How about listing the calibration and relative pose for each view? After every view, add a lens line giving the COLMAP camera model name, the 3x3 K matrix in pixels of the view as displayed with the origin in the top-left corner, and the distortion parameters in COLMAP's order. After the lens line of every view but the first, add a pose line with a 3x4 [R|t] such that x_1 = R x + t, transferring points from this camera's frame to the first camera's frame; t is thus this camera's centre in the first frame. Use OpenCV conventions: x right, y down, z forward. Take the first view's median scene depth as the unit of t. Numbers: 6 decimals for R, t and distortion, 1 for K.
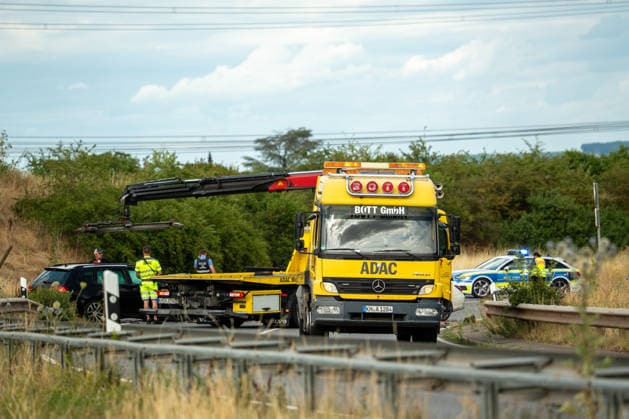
lens RADIAL K [[738.6, 0, 314.5], [0, 738.6, 209.5], [0, 0, 1]] dist [0.073084, 0.038786]
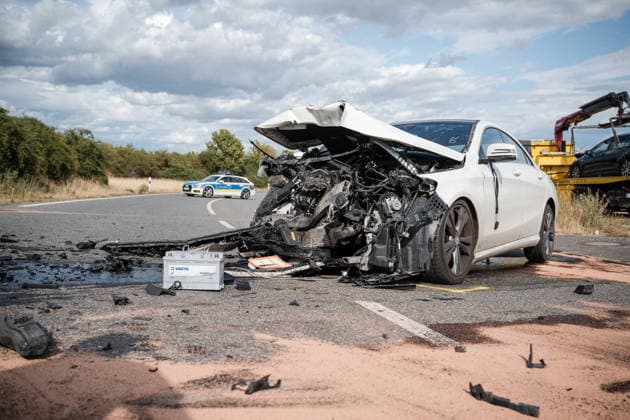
lens RADIAL K [[619.1, 0, 306.8], [0, 619.1, 210.4], [0, 0, 1]] dist [-0.050395, 0.168710]
pose [[0.958399, 0.038384, 0.282840, 0.042249], [-0.077247, 0.988818, 0.127558, -0.058810], [-0.274781, -0.144100, 0.950647, -0.488521]]
